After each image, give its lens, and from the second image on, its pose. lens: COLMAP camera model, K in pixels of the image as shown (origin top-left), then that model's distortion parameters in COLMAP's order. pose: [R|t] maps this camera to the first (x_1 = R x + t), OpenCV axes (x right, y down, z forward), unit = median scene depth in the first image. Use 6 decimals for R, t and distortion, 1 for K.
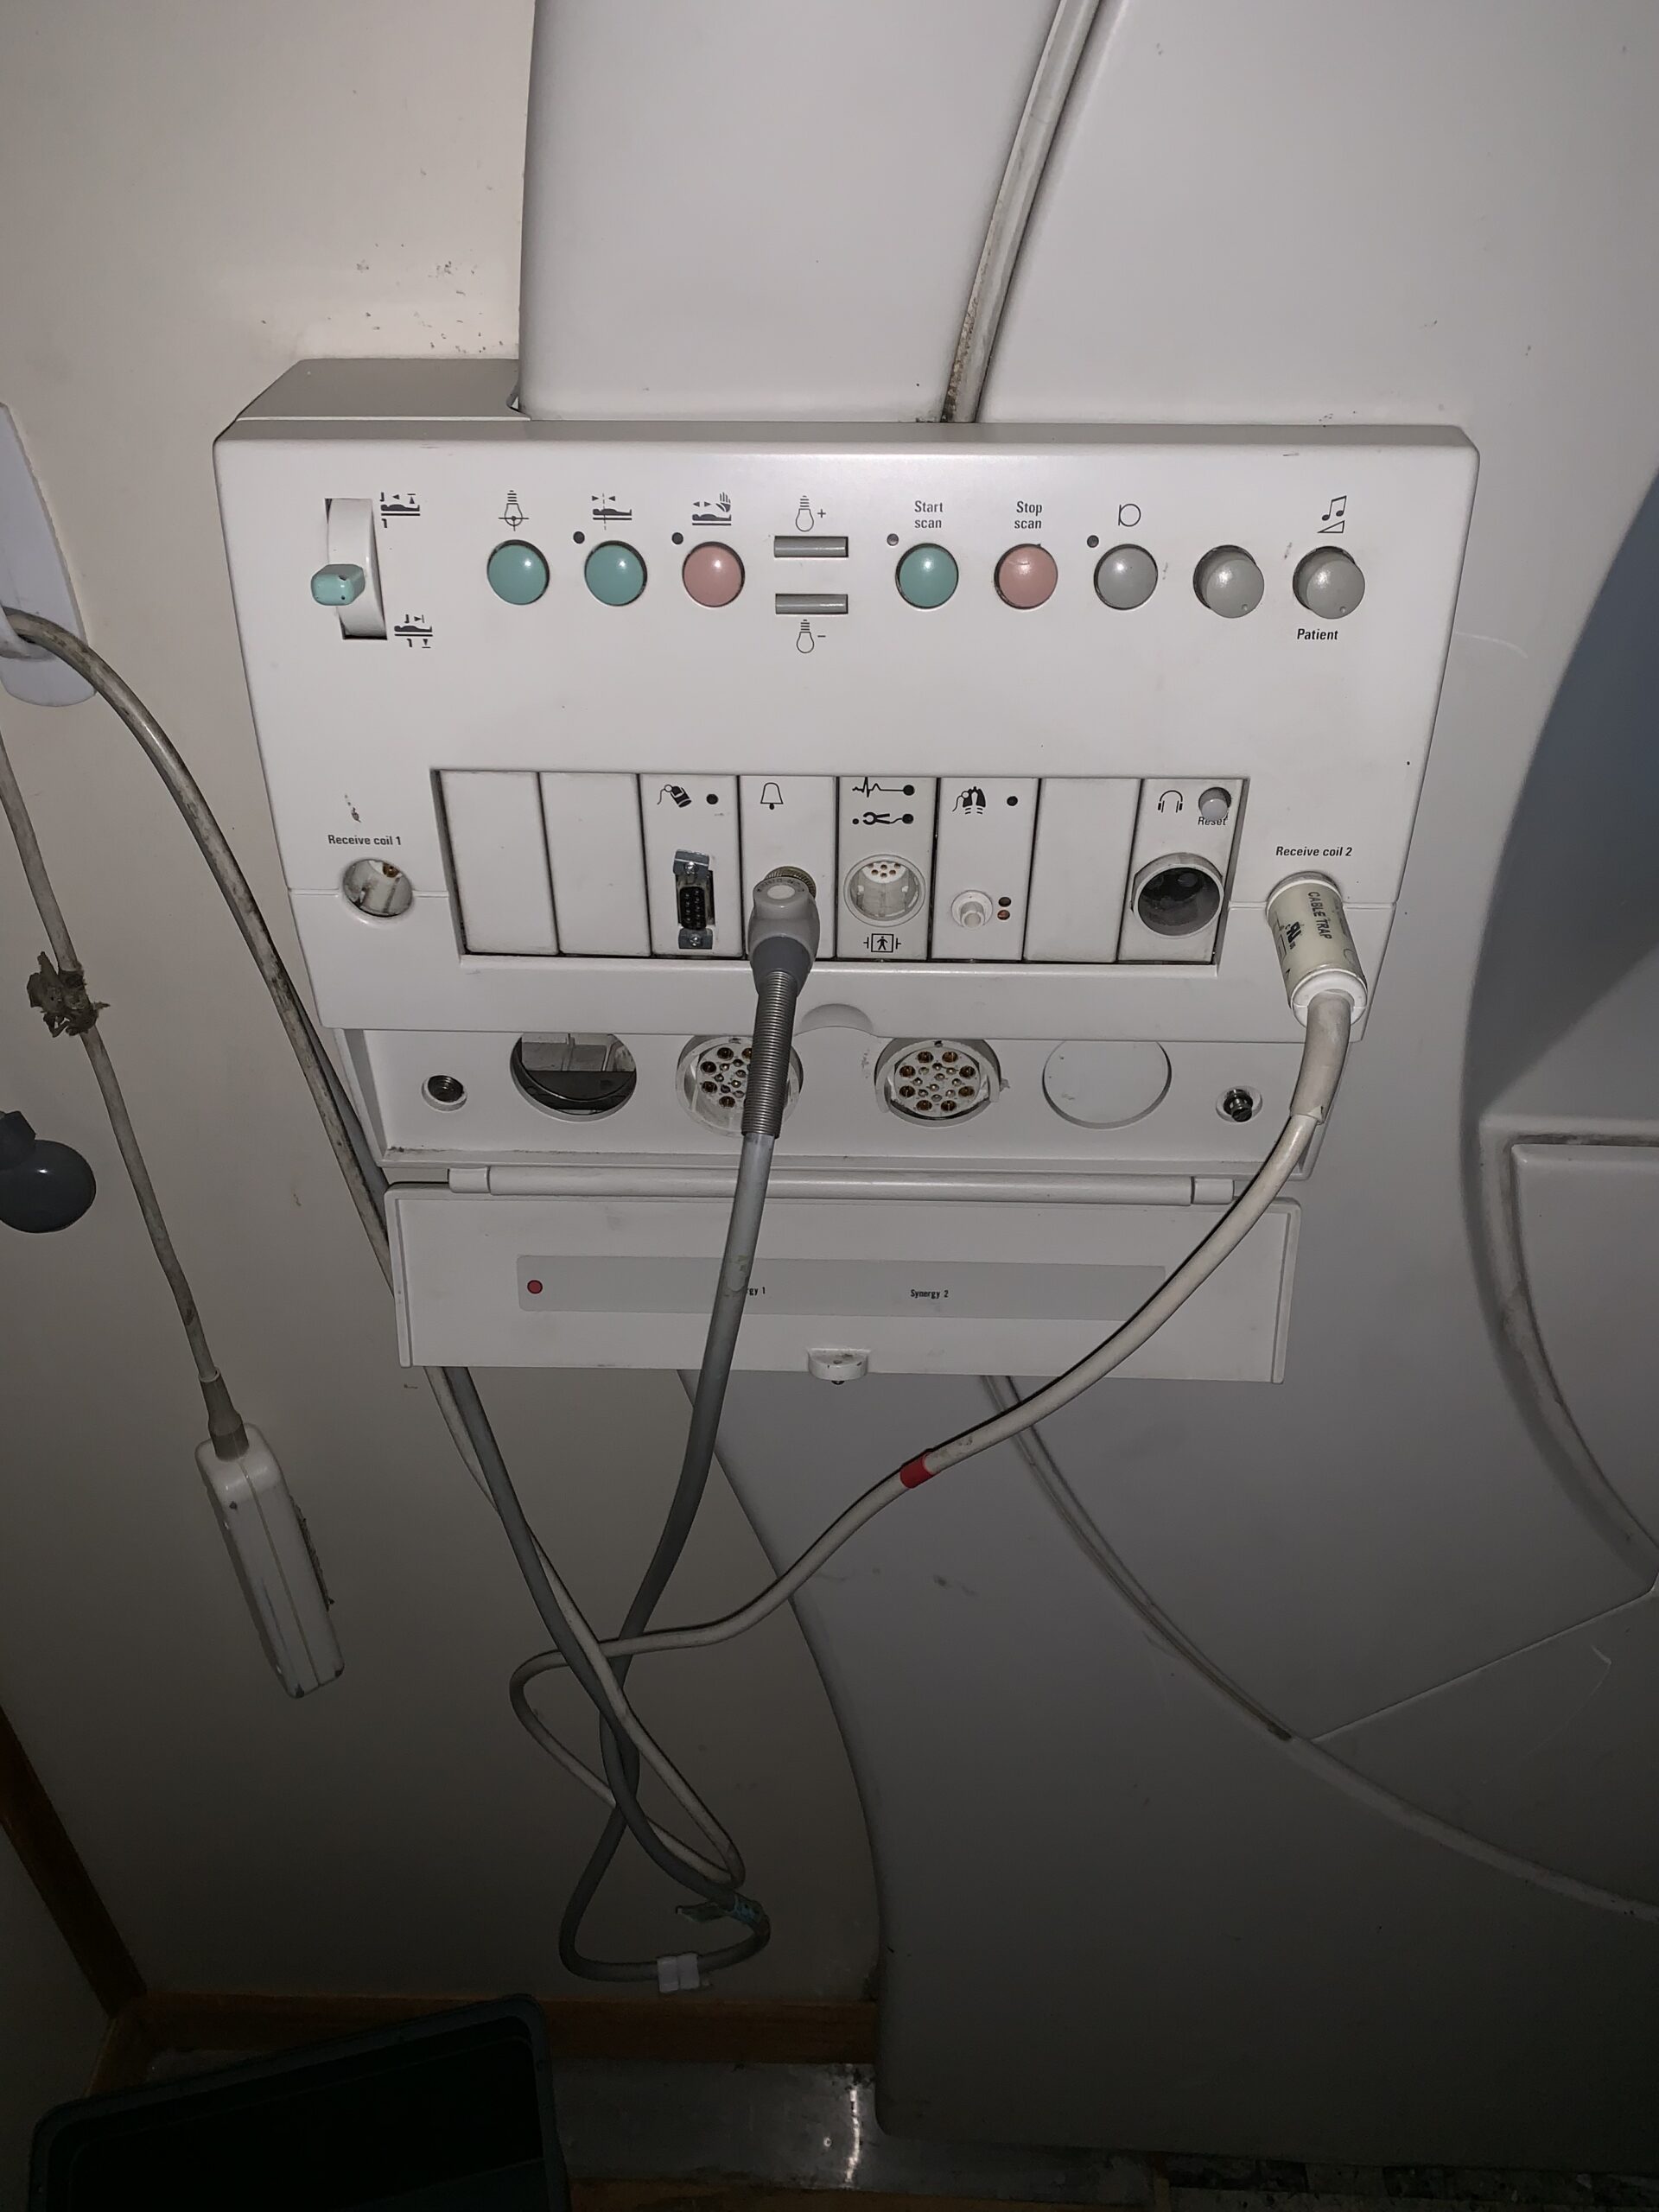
lens RADIAL K [[1723.2, 0, 829.5], [0, 1723.2, 1106.0], [0, 0, 1]] dist [0.048256, -0.059299]
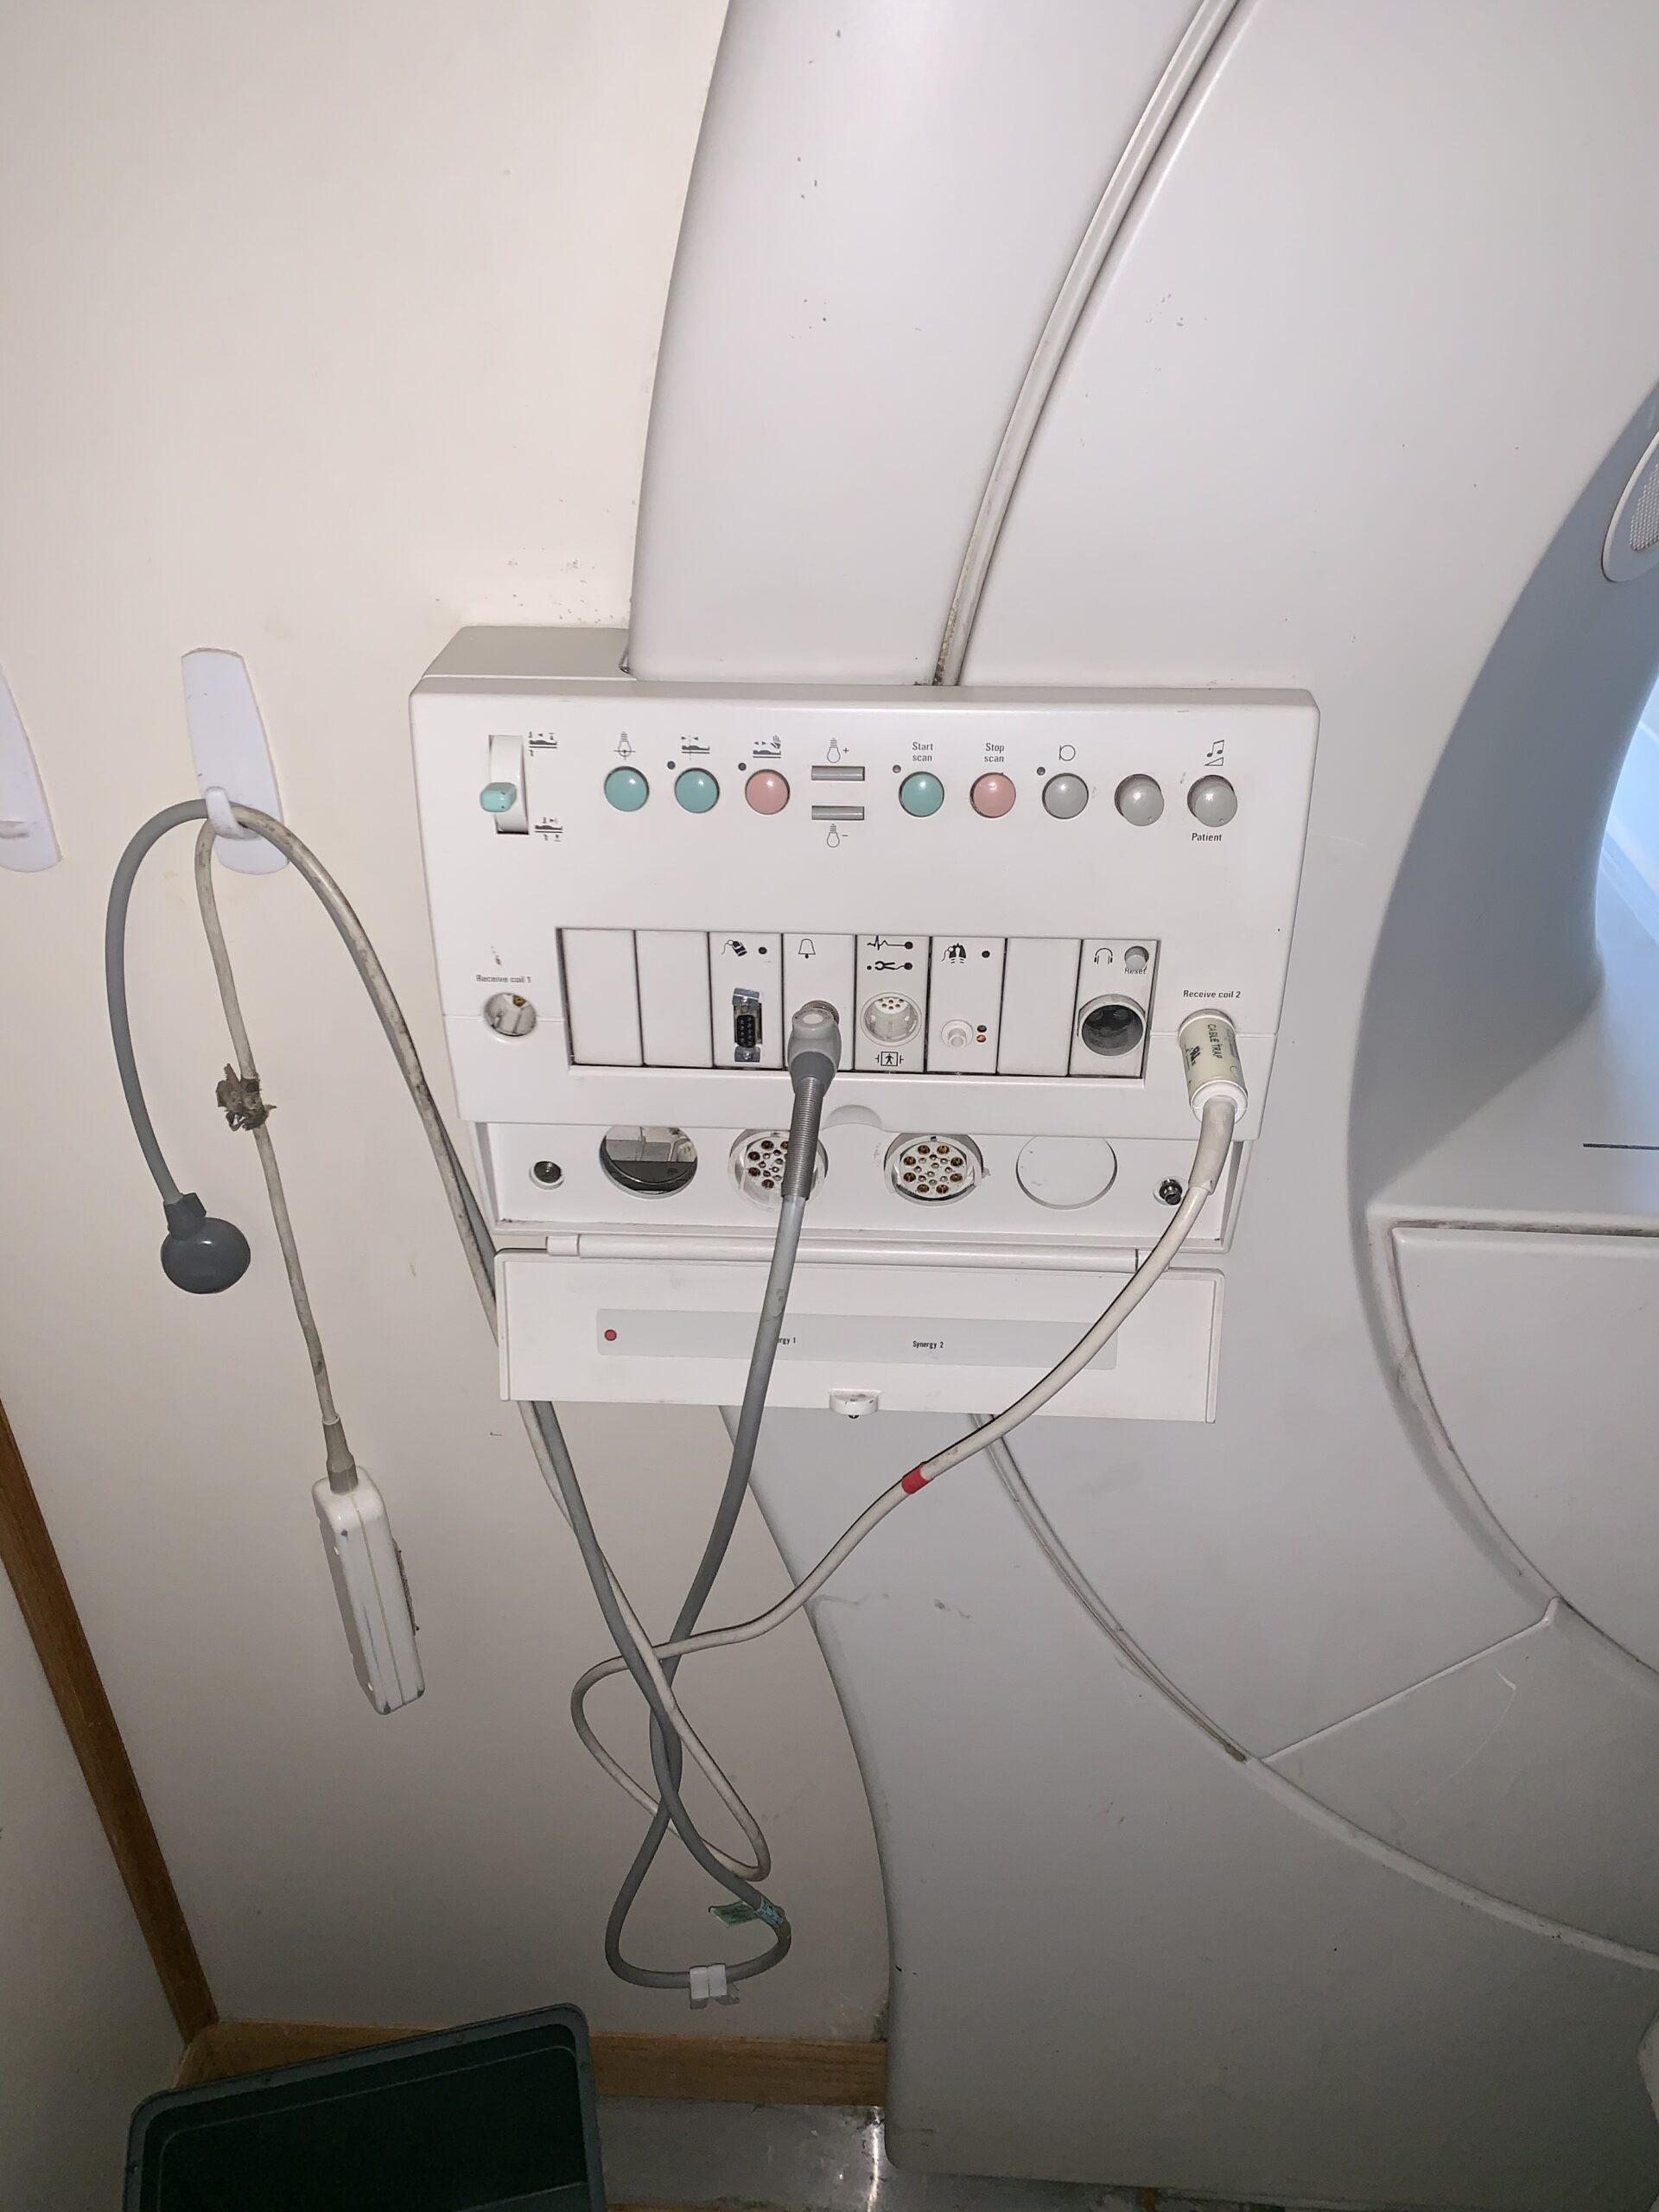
lens RADIAL K [[1730.5, 0, 829.5], [0, 1730.5, 1106.0], [0, 0, 1]] dist [0.008626, 0.012915]
pose [[0.999801, 0.010773, -0.016804, 0.007011], [-0.012078, 0.996754, -0.079591, 0.043143], [0.015892, 0.079778, 0.996686, -0.289842]]
